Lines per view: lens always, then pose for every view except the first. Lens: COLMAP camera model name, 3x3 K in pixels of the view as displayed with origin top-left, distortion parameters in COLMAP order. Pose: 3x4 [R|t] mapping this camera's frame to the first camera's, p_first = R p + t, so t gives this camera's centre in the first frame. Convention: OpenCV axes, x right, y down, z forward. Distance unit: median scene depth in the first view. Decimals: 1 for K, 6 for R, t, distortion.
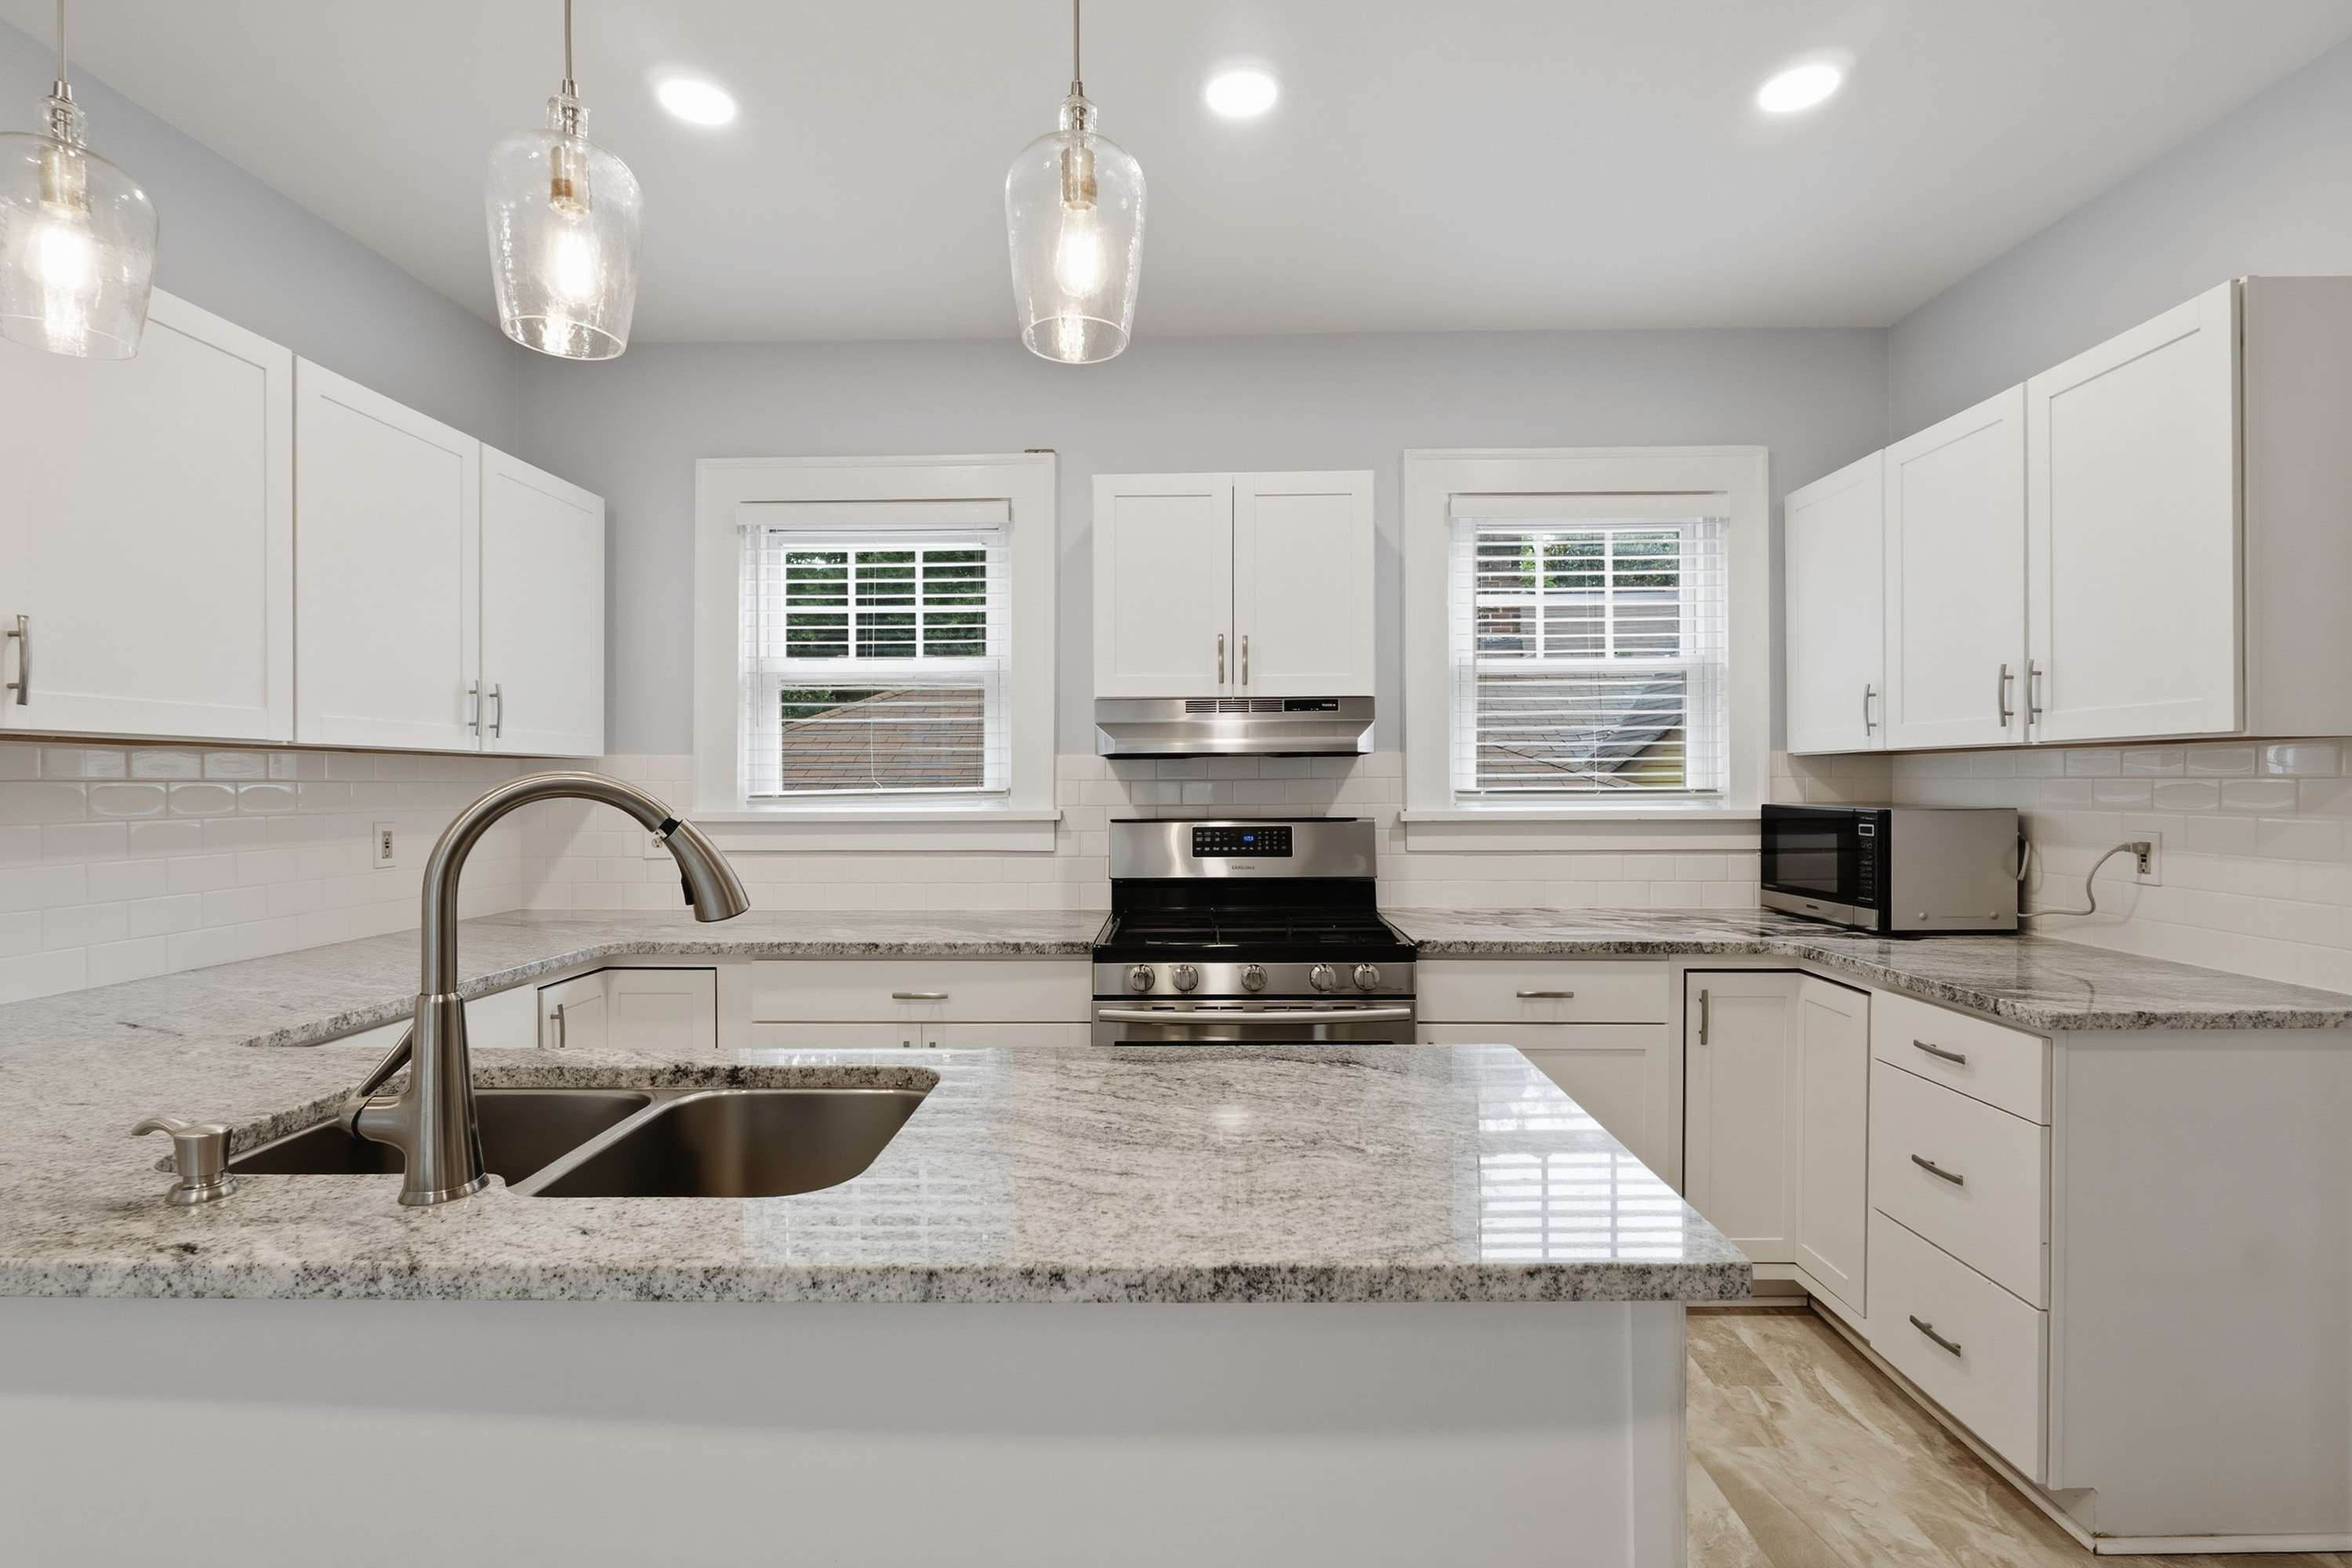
lens RADIAL K [[1081.0, 0, 1183.0], [0, 1081.0, 775.3], [0, 0, 1]] dist [-0.001812, -0.000064]
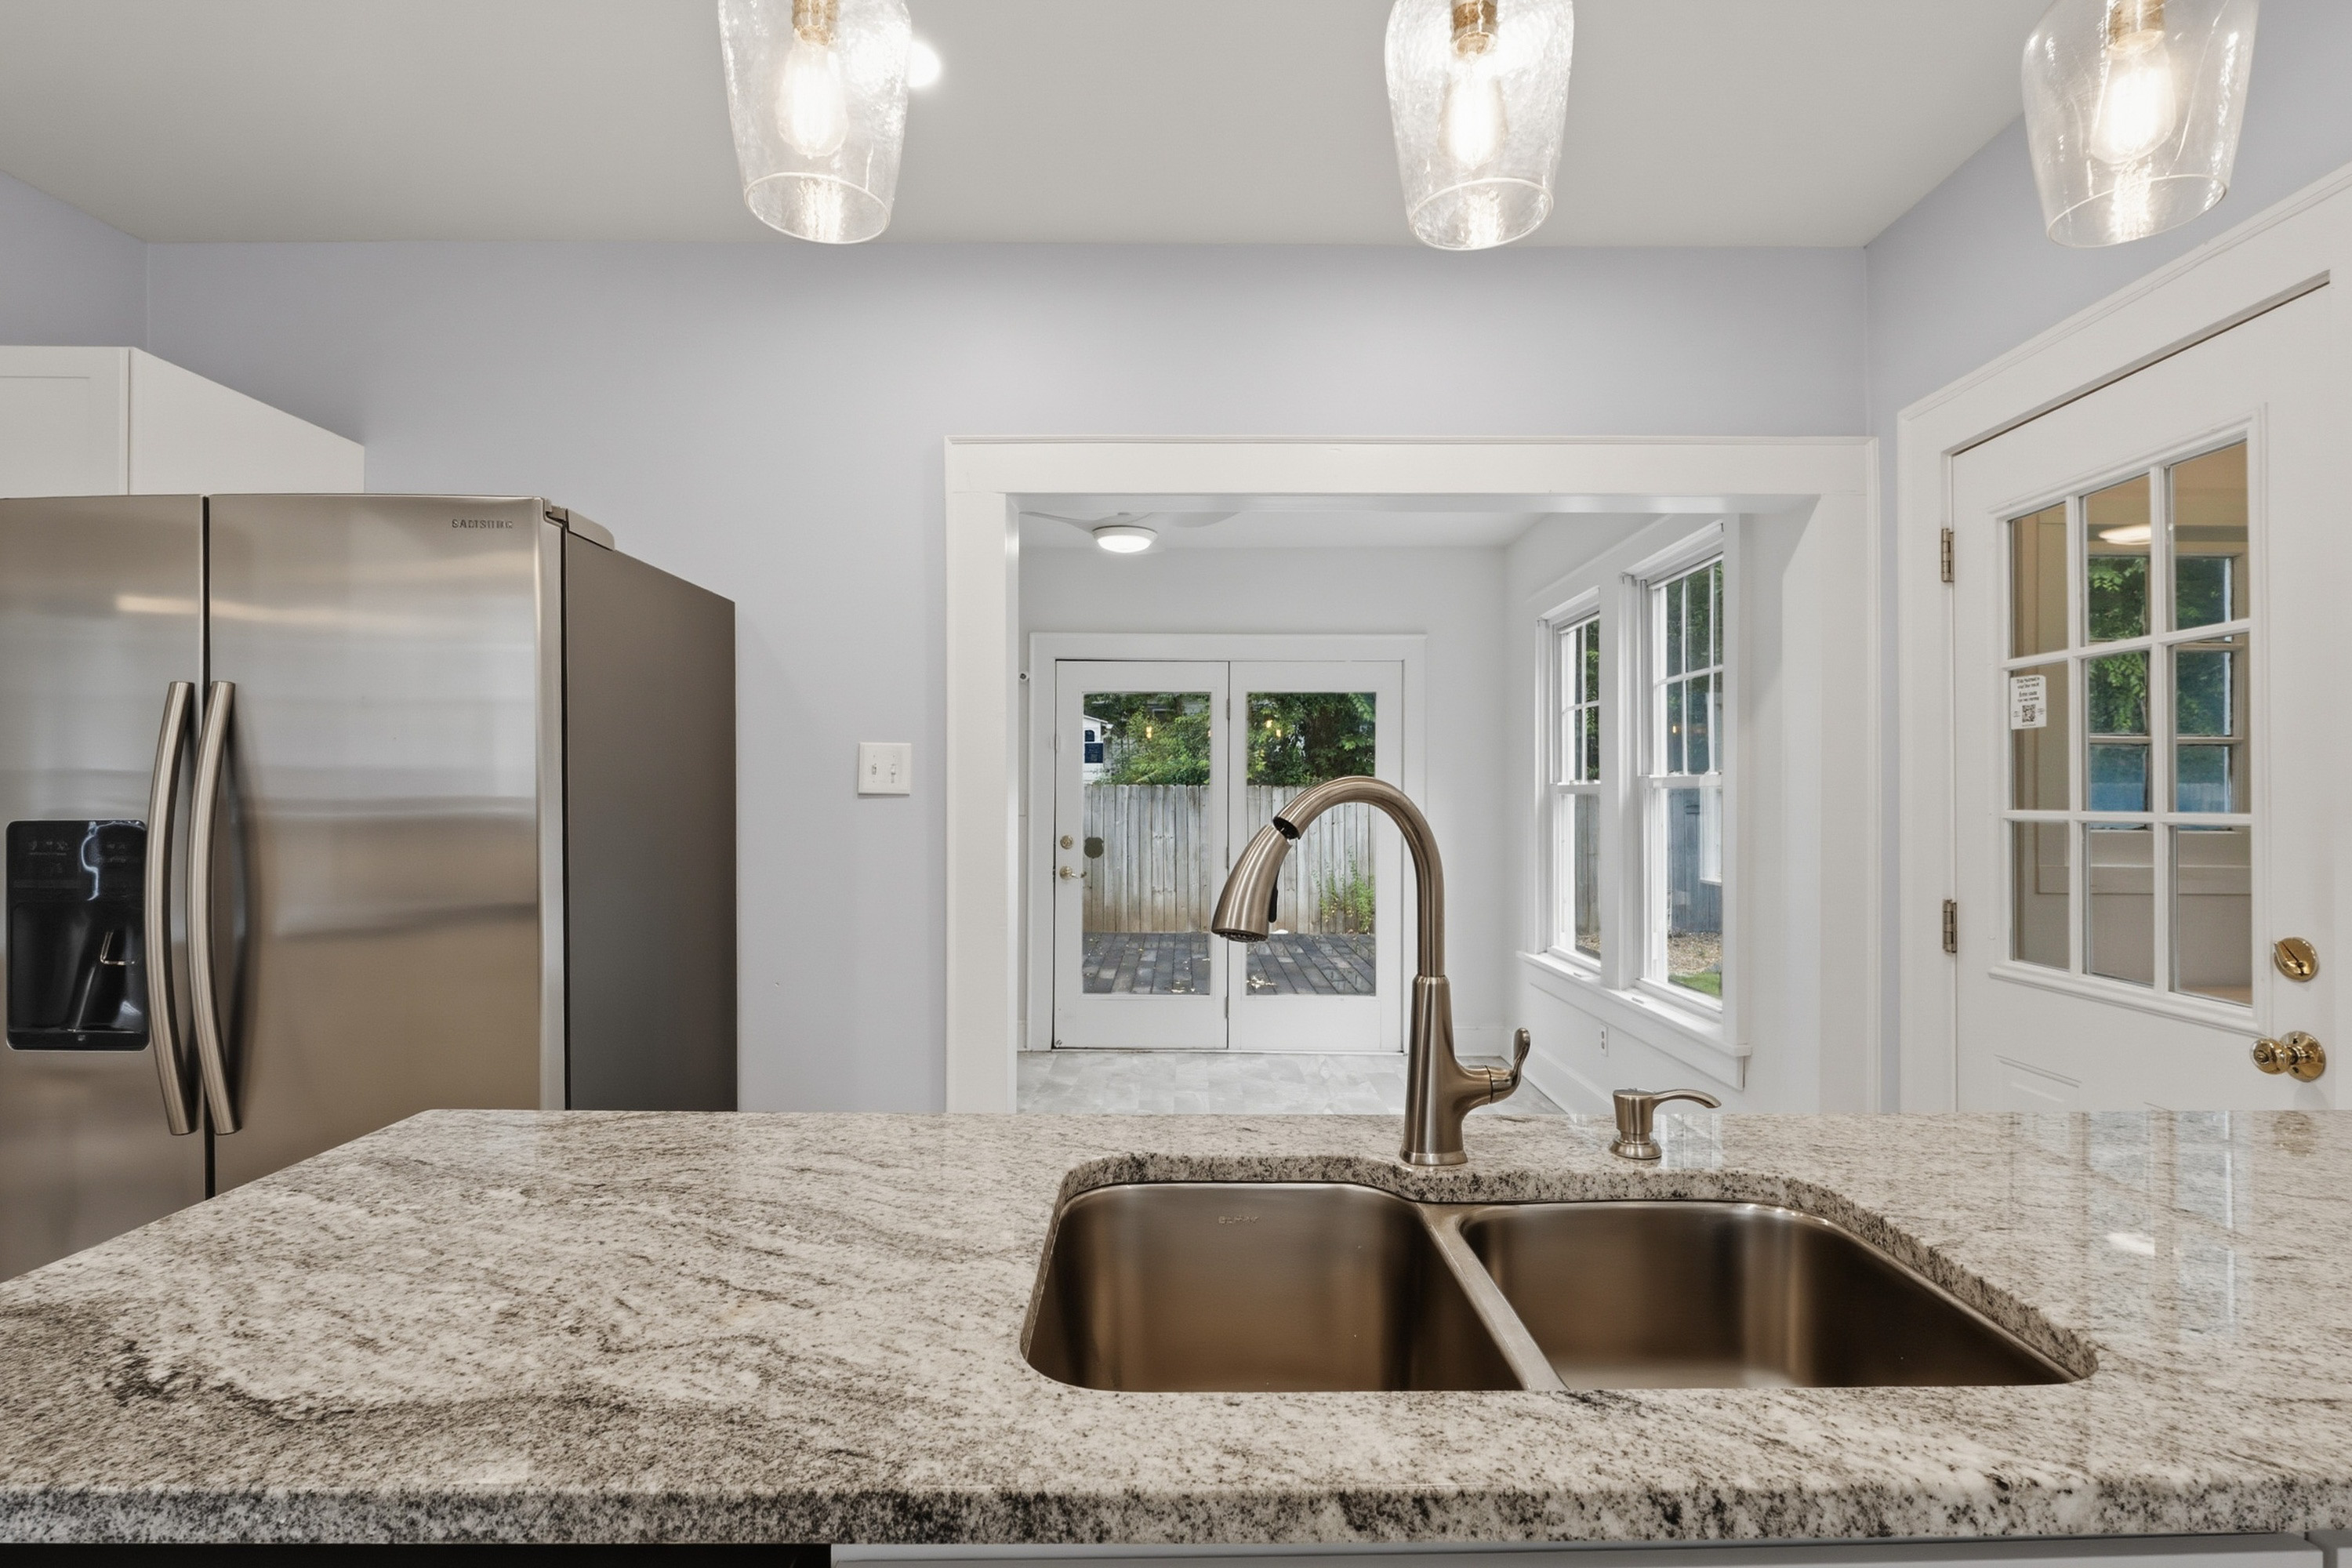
lens RADIAL K [[1102.6, 0, 1170.1], [0, 1102.6, 793.0], [0, 0, 1]] dist [-0.006767, 0.001276]
pose [[-0.999938, 0.001382, -0.011082, -0.334482], [0.001516, 0.999926, -0.012102, 0.022145], [0.011064, -0.012118, -0.999865, 1.759804]]
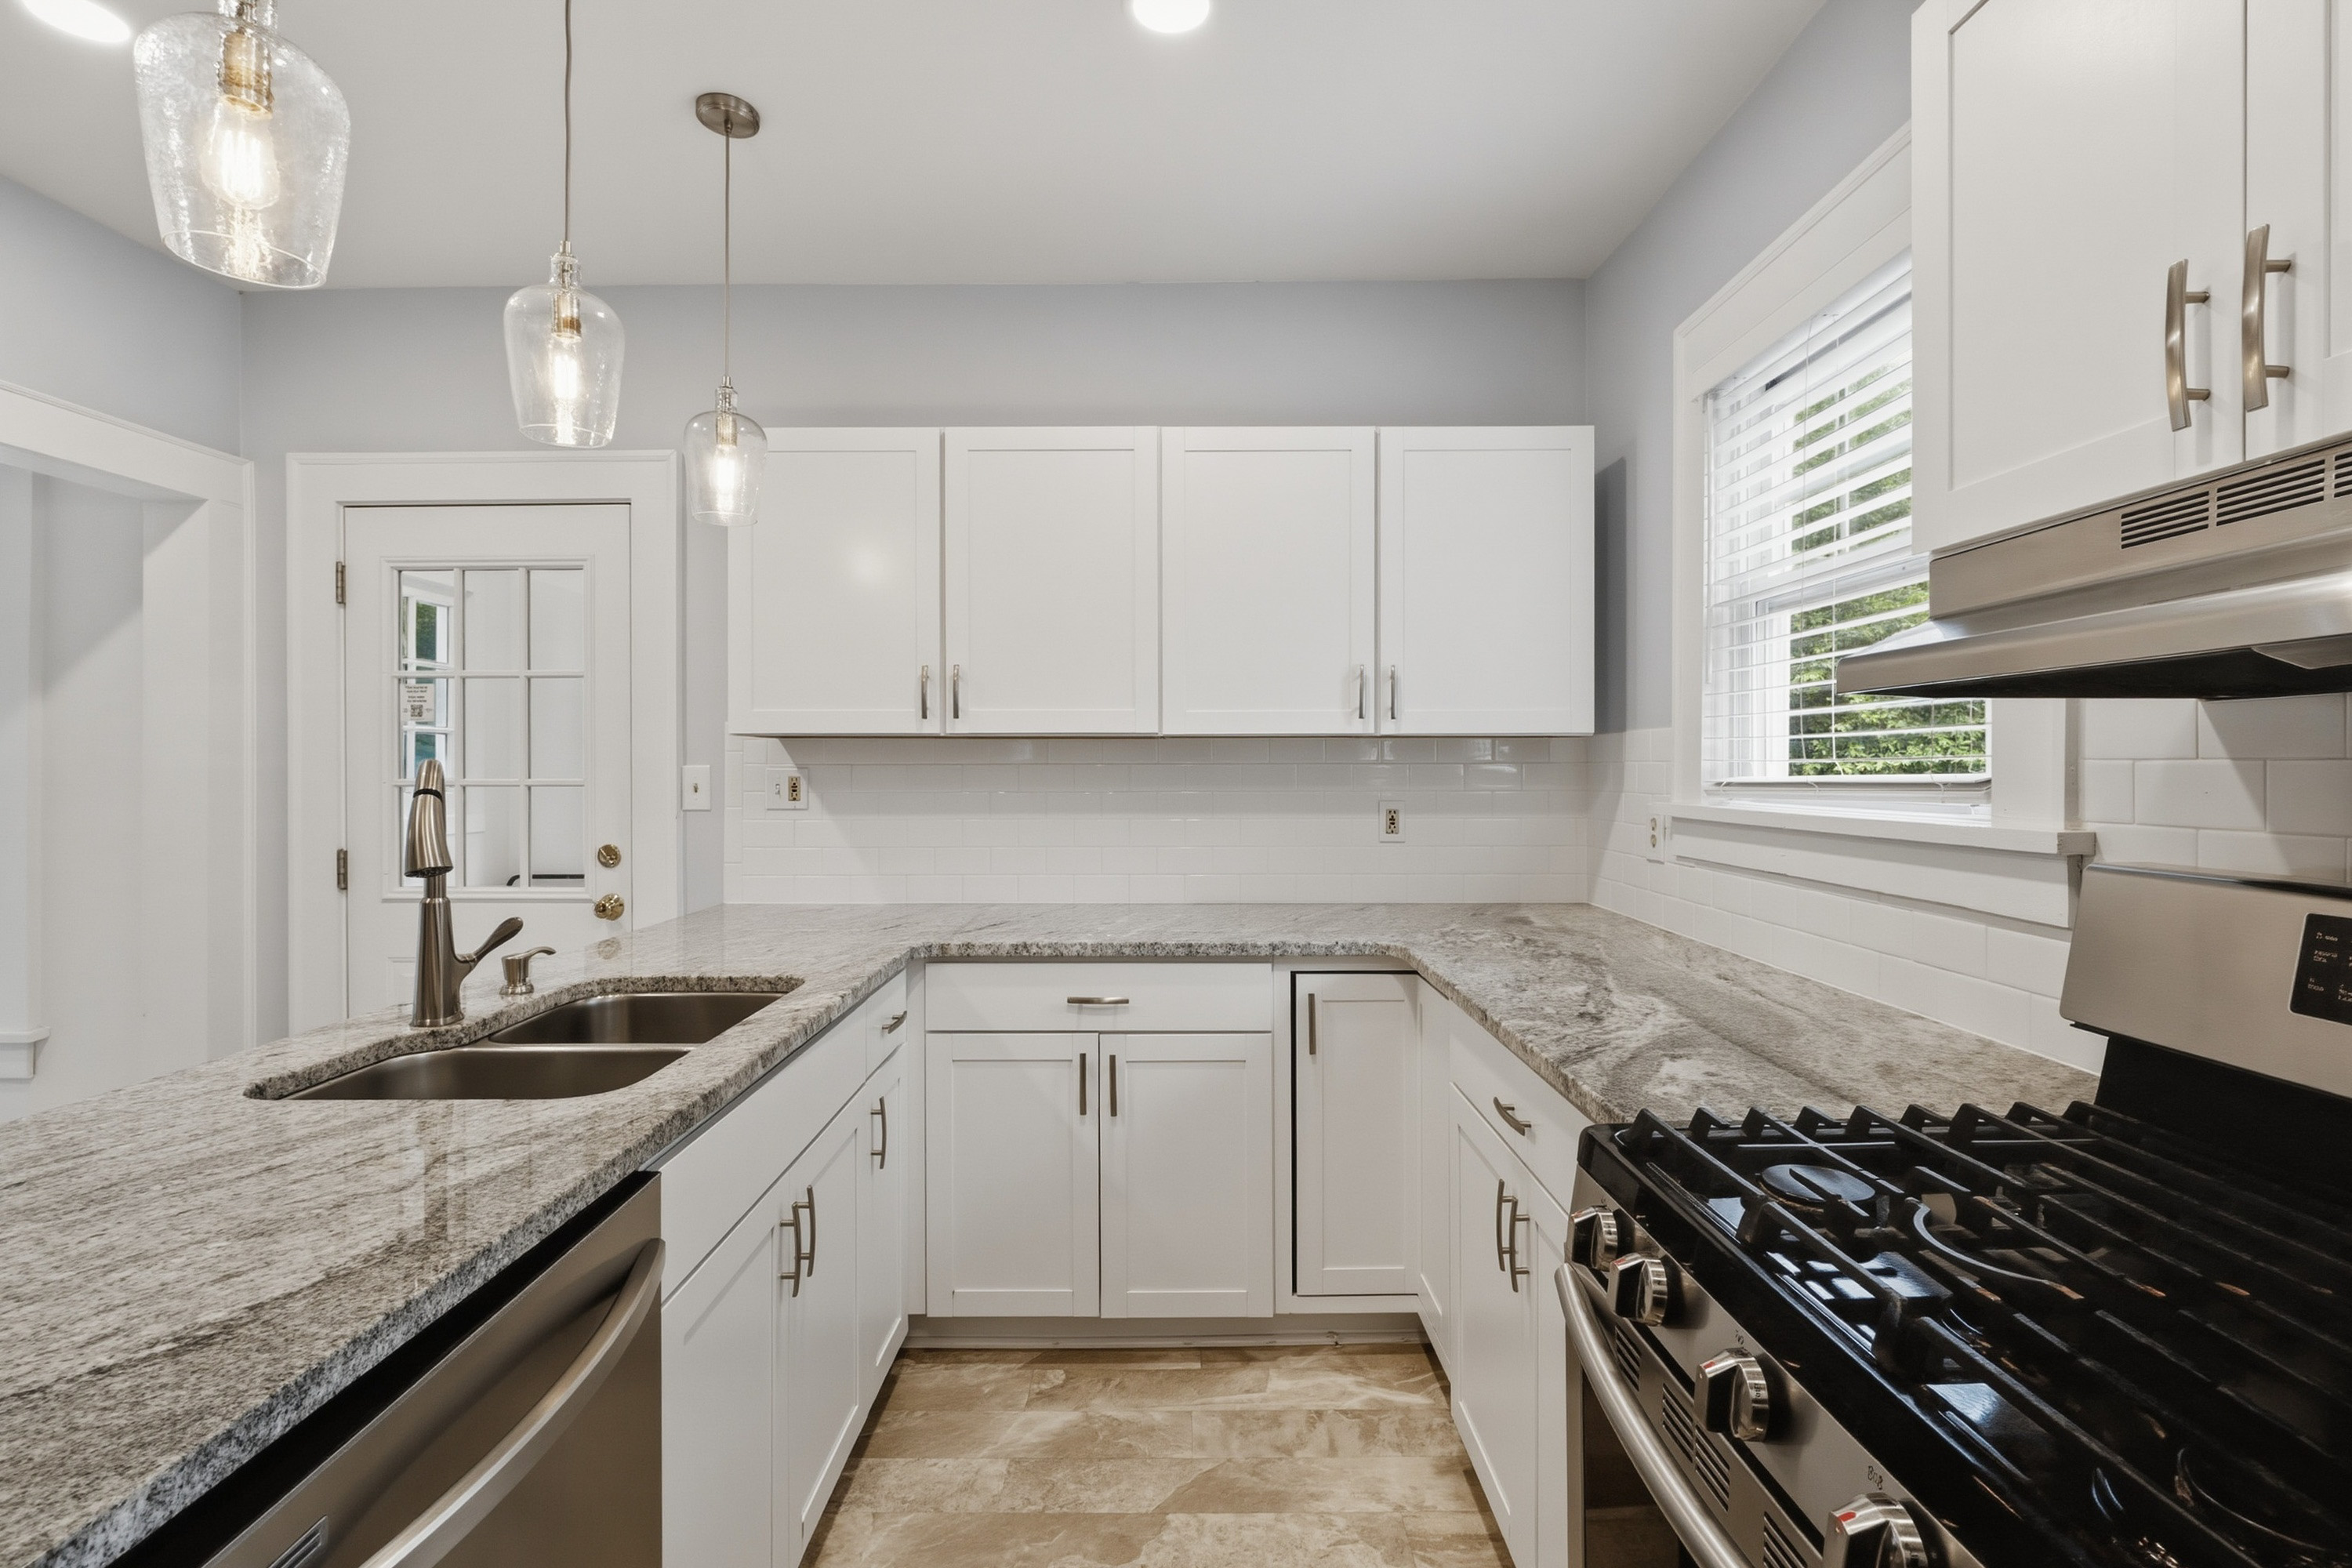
lens RADIAL K [[1081.0, 0, 1183.0], [0, 1081.0, 775.3], [0, 0, 1]] dist [-0.001812, -0.000064]
pose [[0.017917, 0.009912, -0.999790, 0.766189], [0.008430, 0.999914, 0.010065, 0.011549], [0.999804, -0.008609, 0.017832, 1.715107]]
